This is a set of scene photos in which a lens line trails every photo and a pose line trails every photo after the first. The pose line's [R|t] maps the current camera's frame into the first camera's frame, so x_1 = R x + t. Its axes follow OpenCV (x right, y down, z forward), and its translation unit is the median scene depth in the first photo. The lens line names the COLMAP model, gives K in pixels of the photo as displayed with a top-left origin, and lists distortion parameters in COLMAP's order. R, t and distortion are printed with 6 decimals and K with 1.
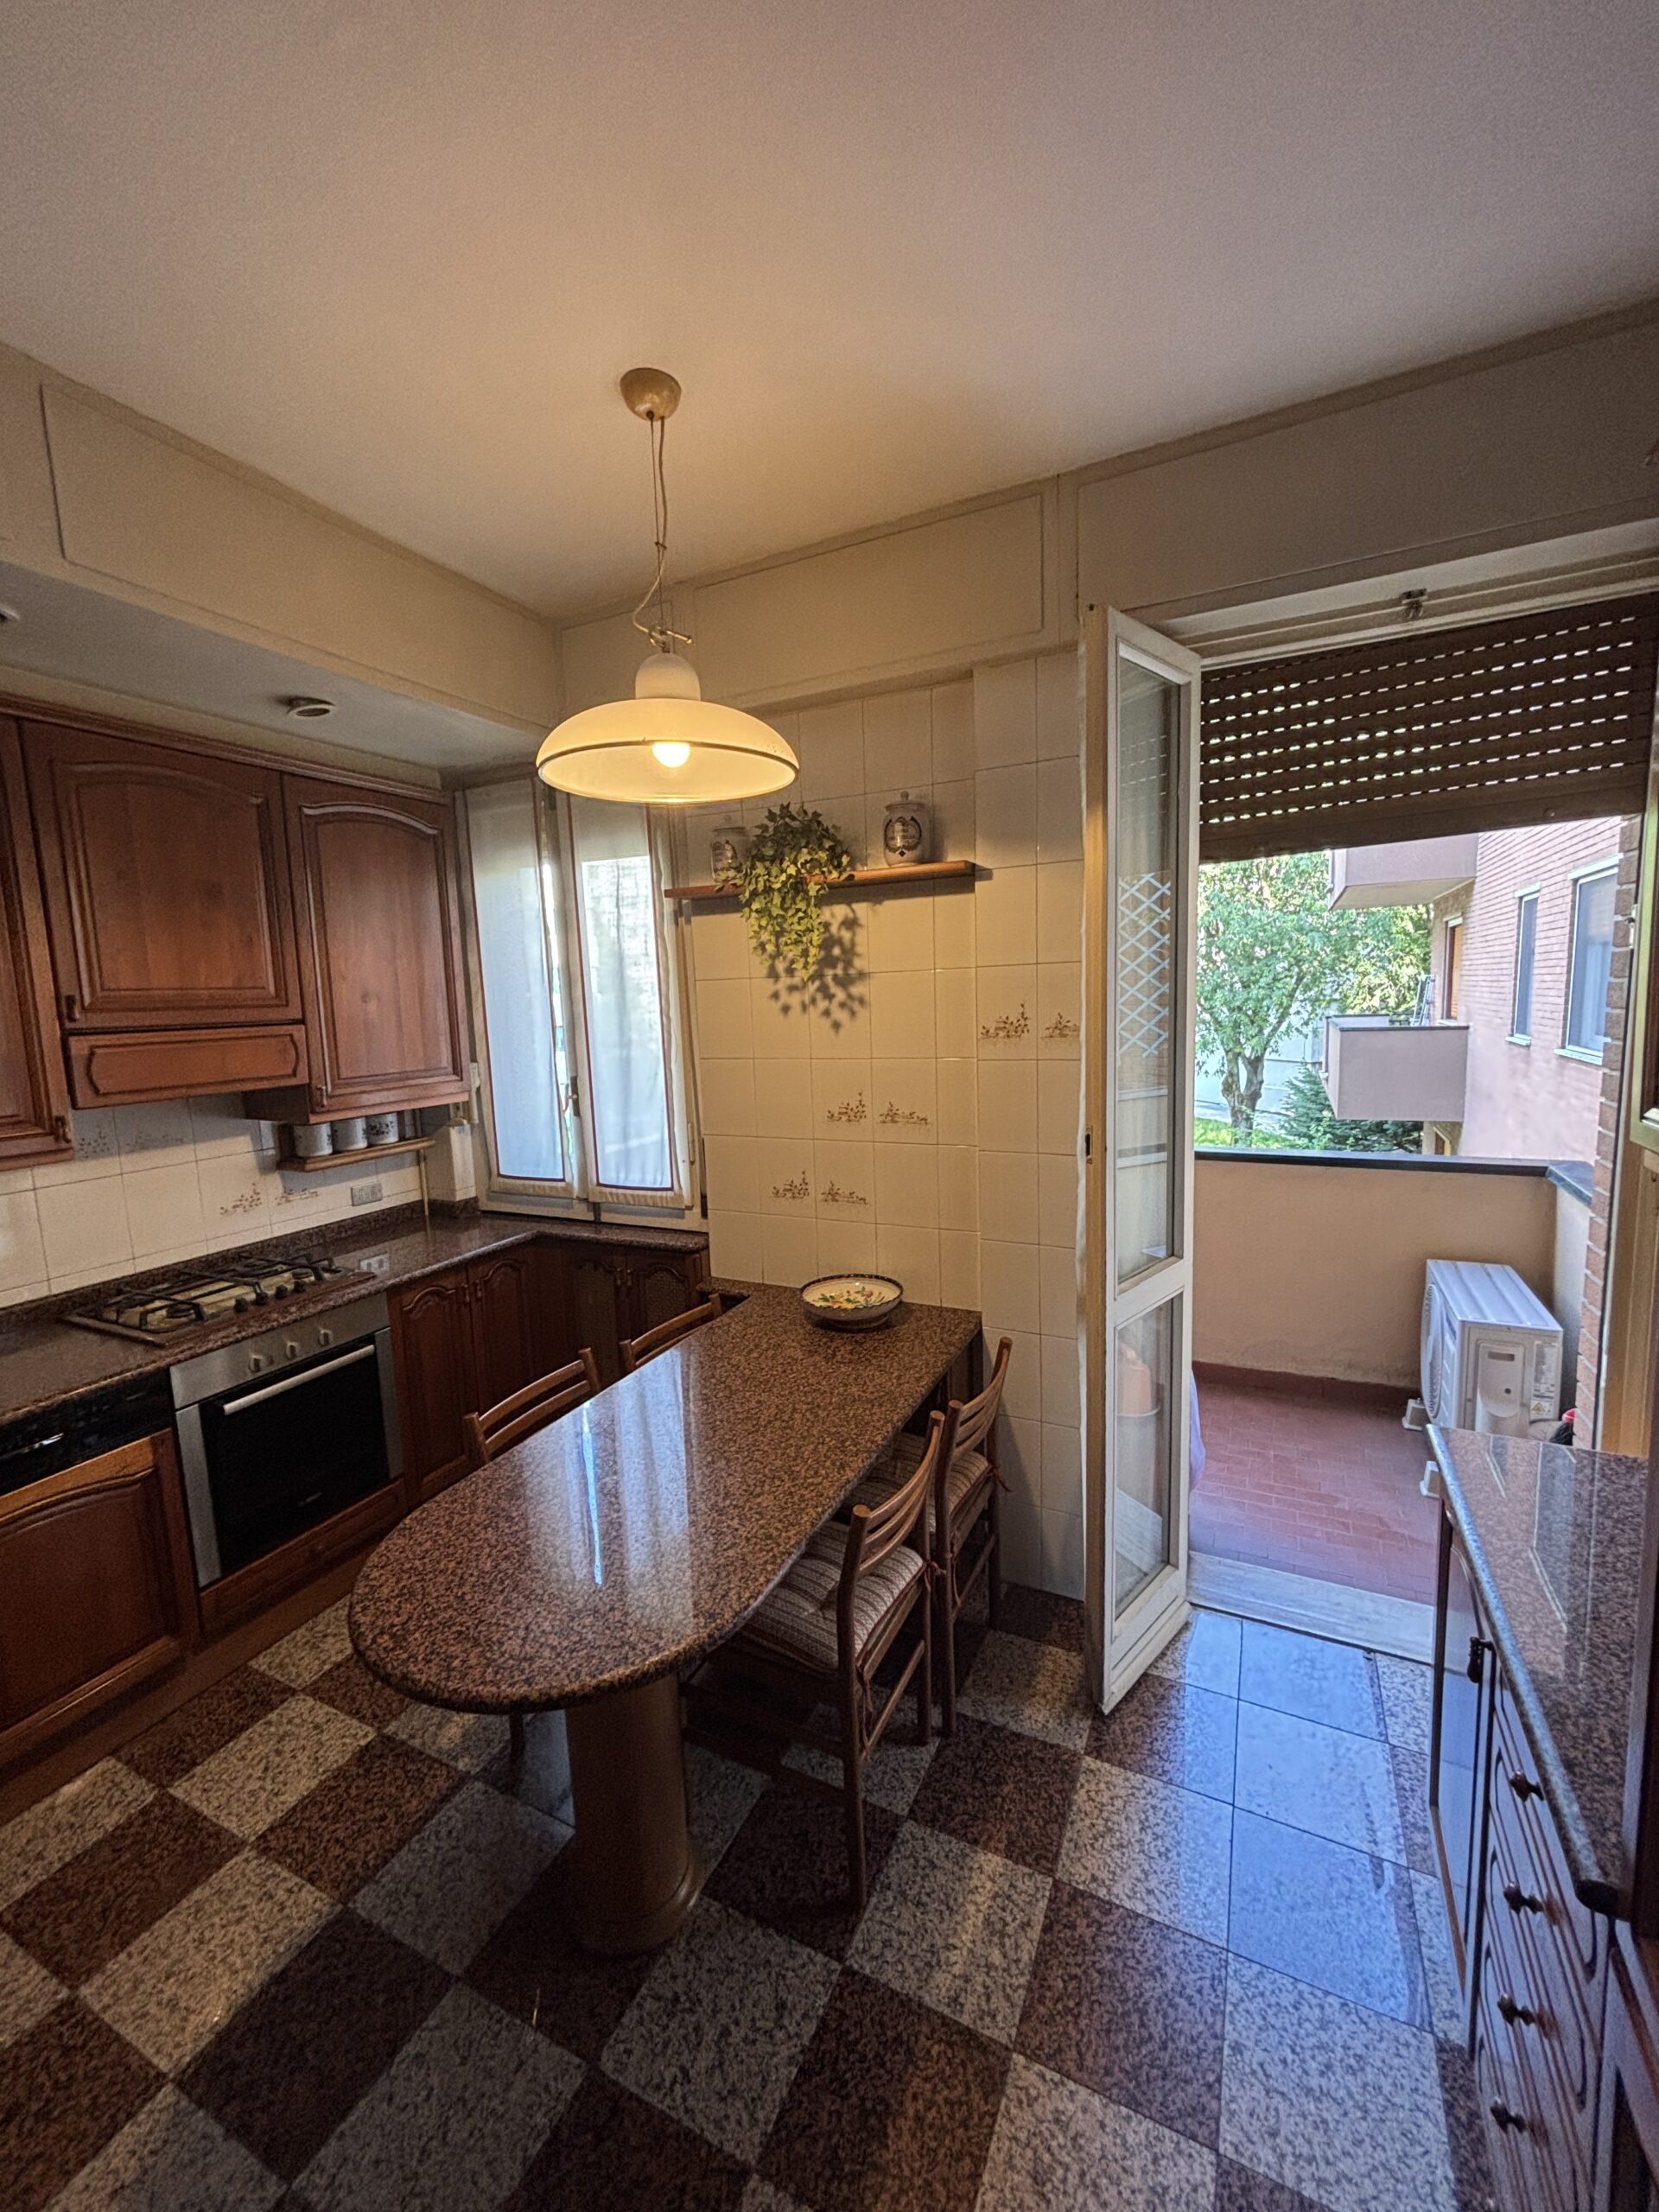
lens RADIAL K [[886.1, 0, 832.9], [0, 886.1, 1102.0], [0, 0, 1]] dist [-0.000667, 0.000975]
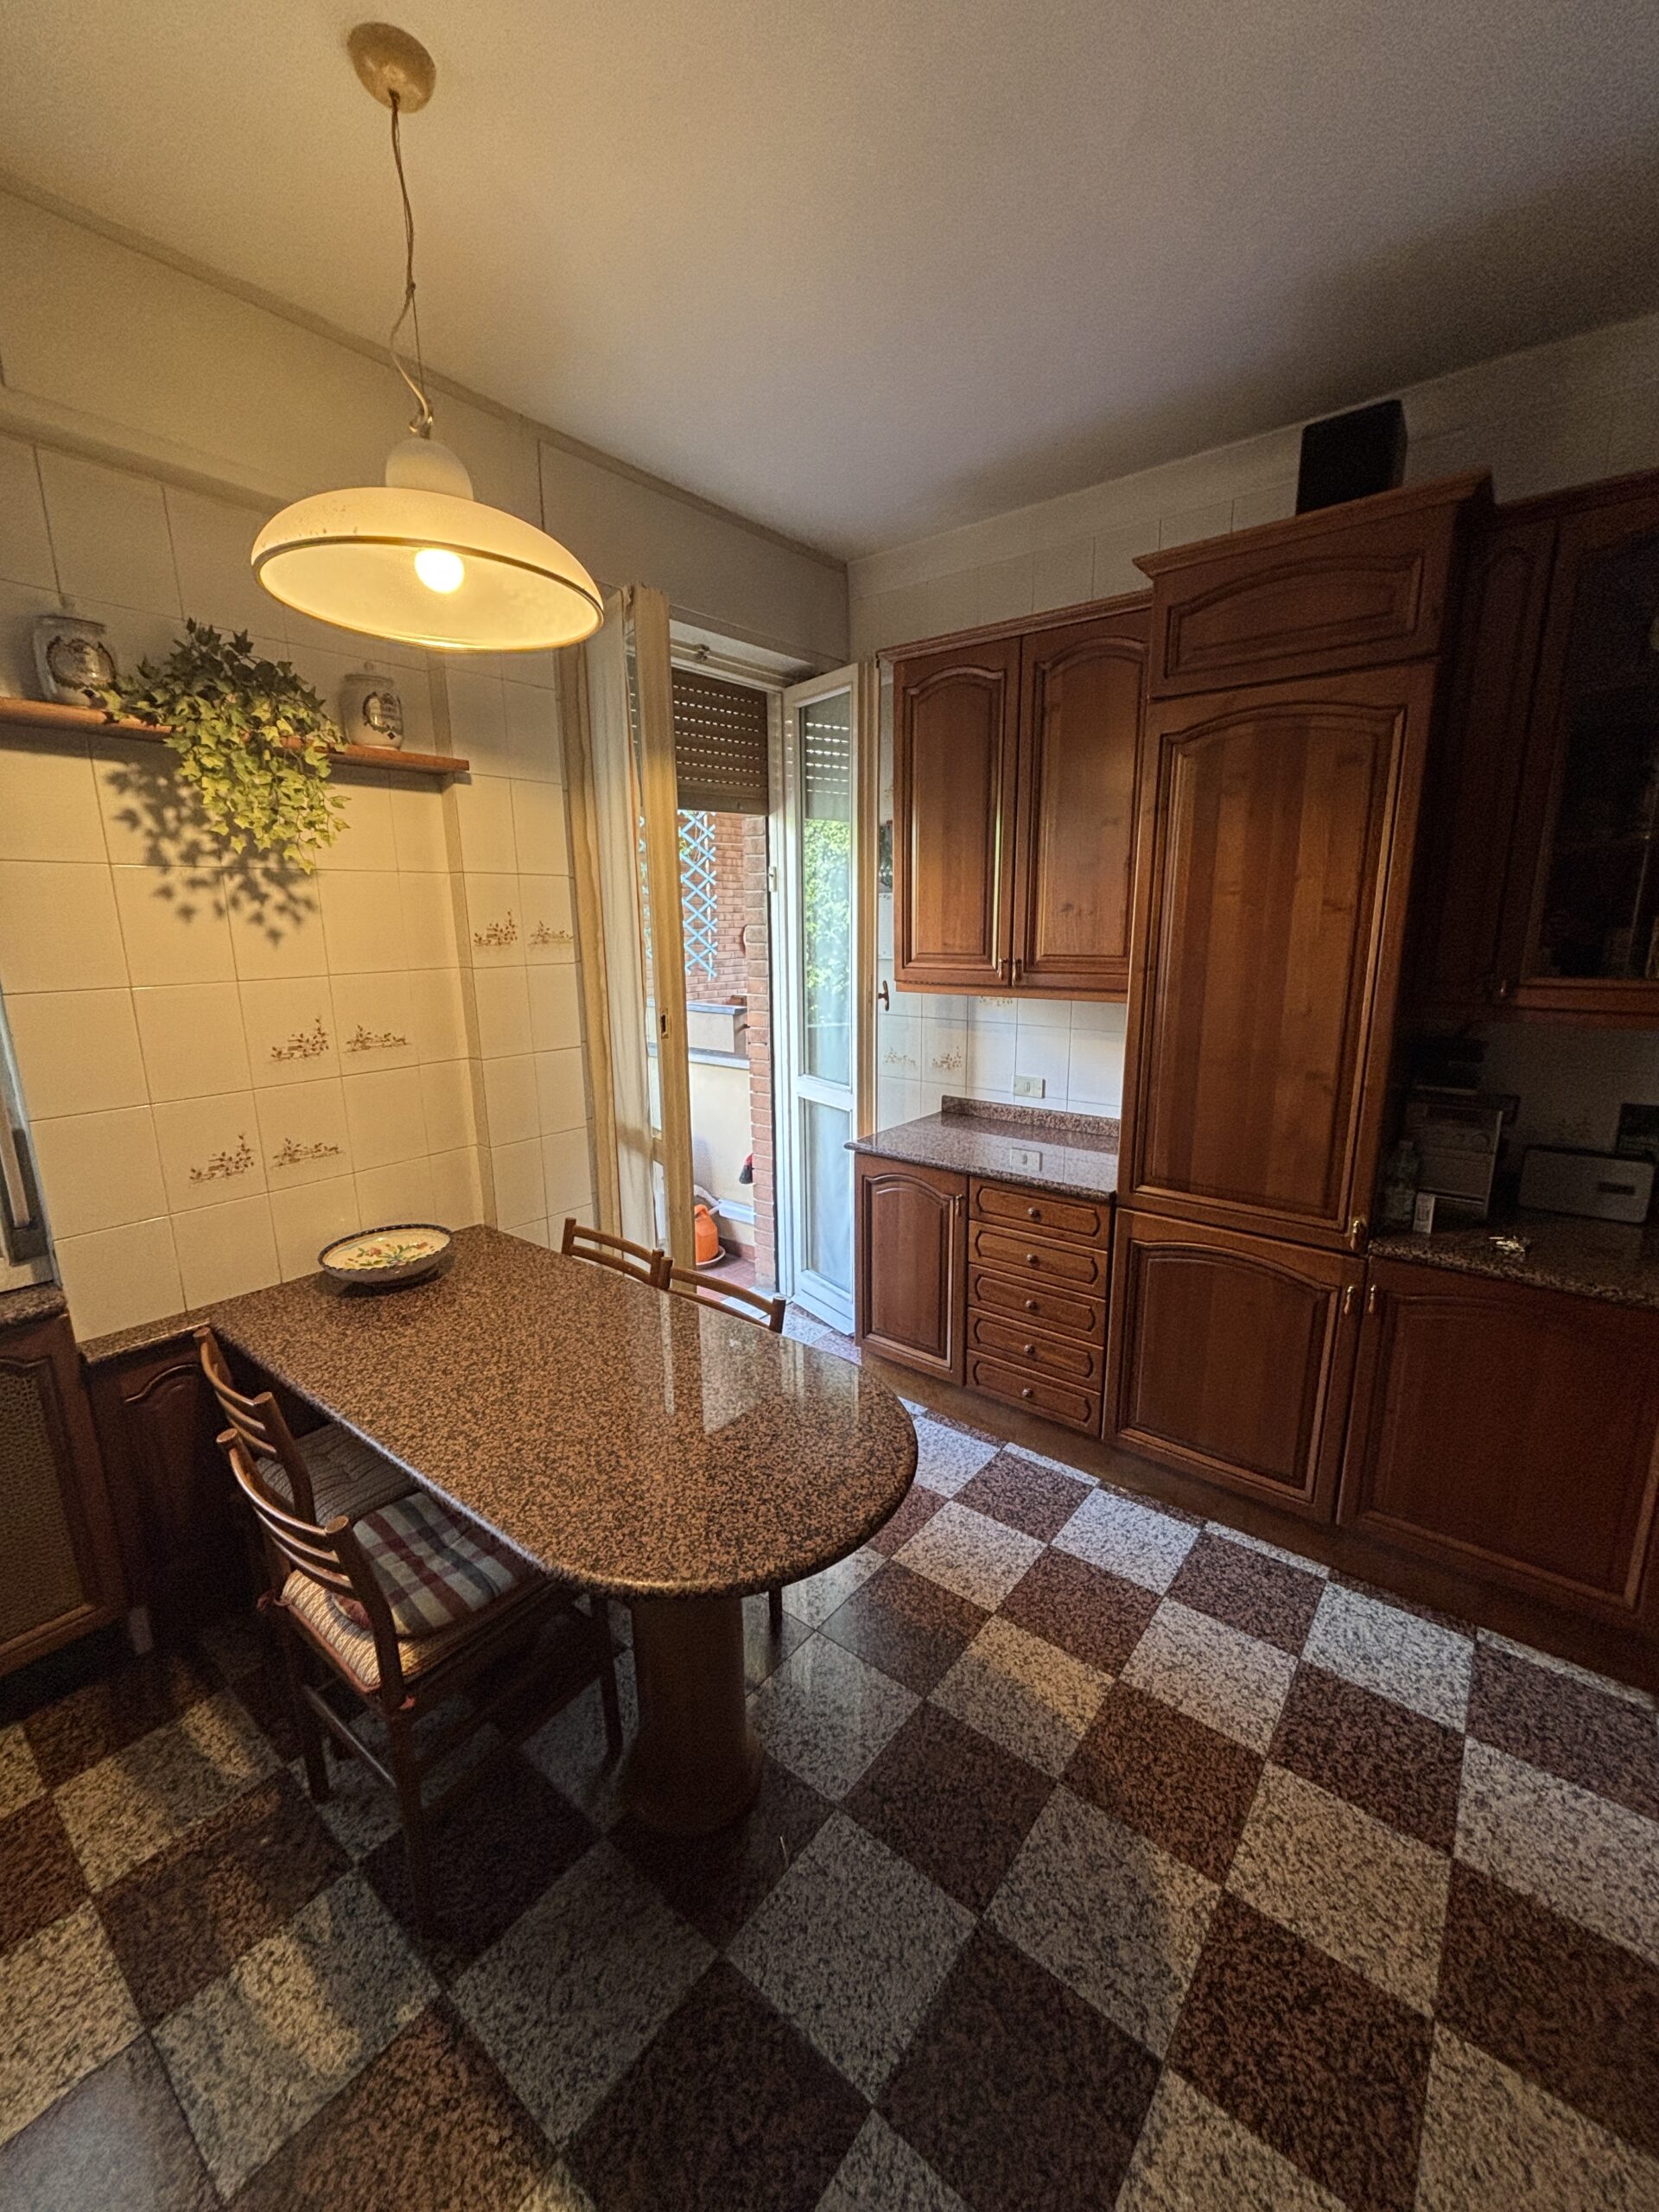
lens RADIAL K [[886.1, 0, 838.4], [0, 886.1, 1106.5], [0, 0, 1]] dist [-0.000667, 0.000975]
pose [[0.214073, -0.175004, 0.961013, -0.664729], [0.122698, 0.980846, 0.151284, 0.004234], [-0.969081, 0.085528, 0.231445, 0.352018]]
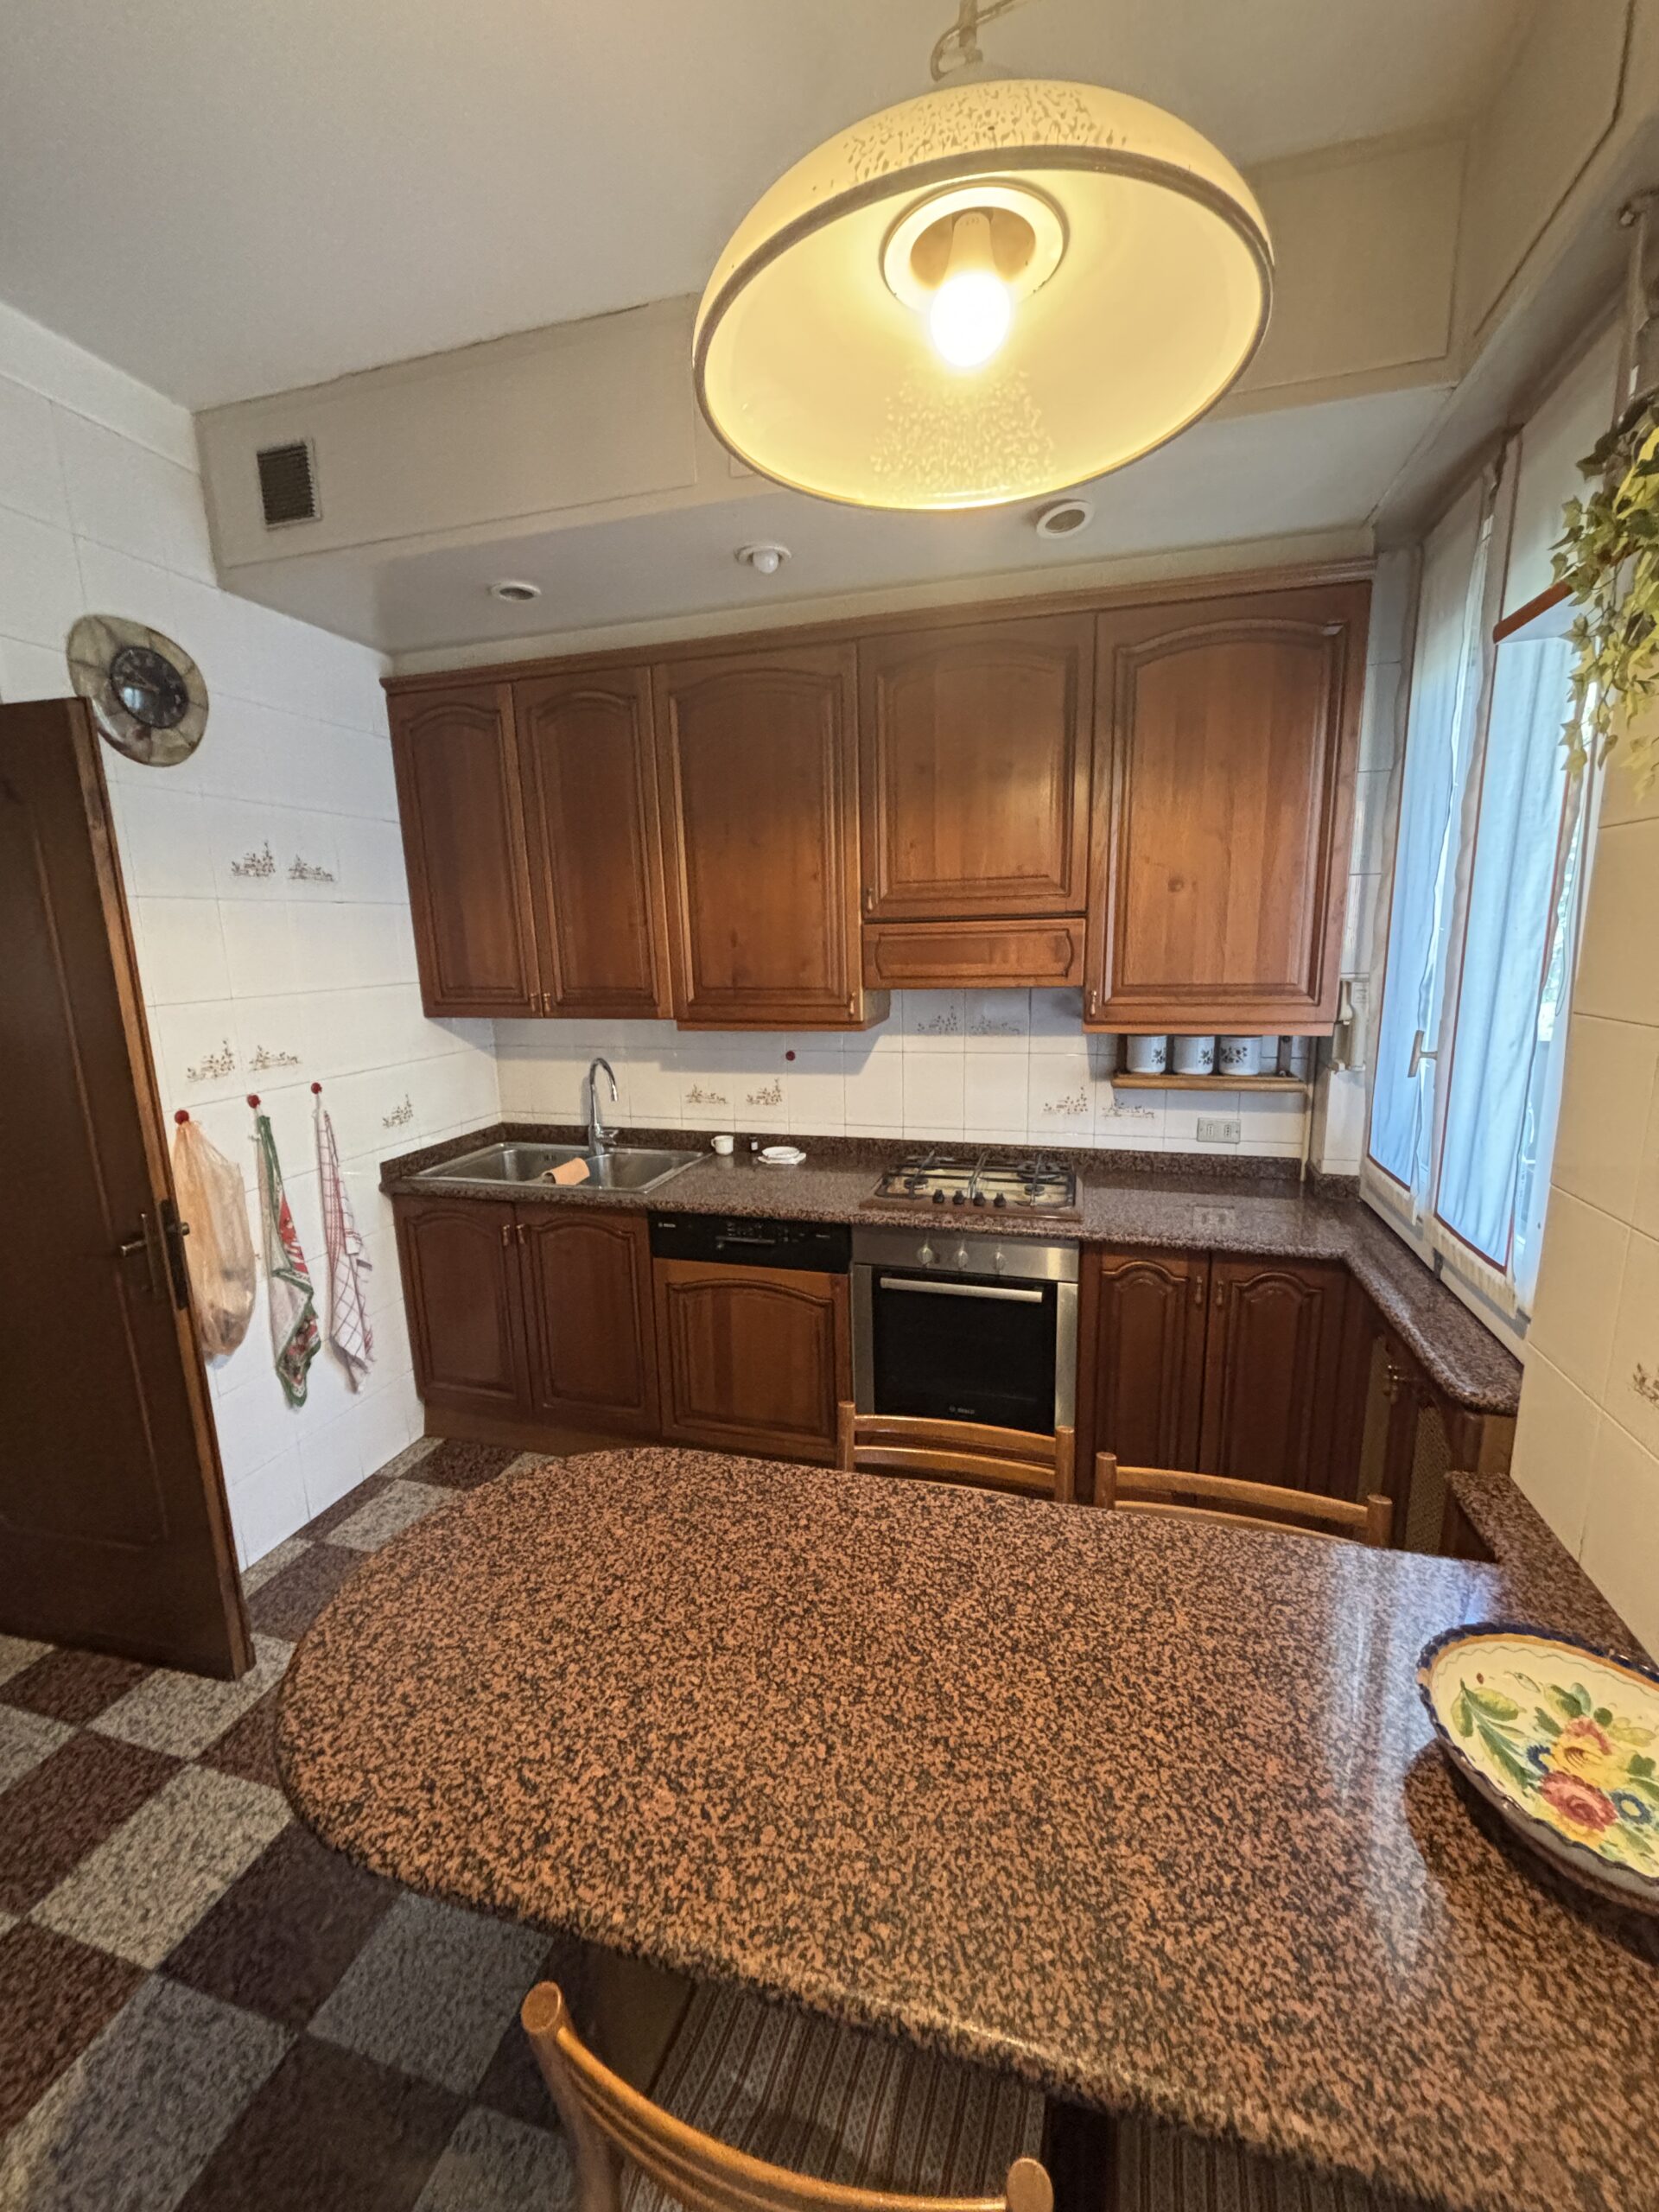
lens RADIAL K [[878.3, 0, 827.8], [0, 878.3, 1101.8], [0, 0, 1]] dist [0.000708, 0.001825]
pose [[0.170627, 0.216758, -0.961198, 0.226581], [-0.103697, 0.974036, 0.201246, -0.058977], [0.979864, 0.065335, 0.188674, 0.603924]]
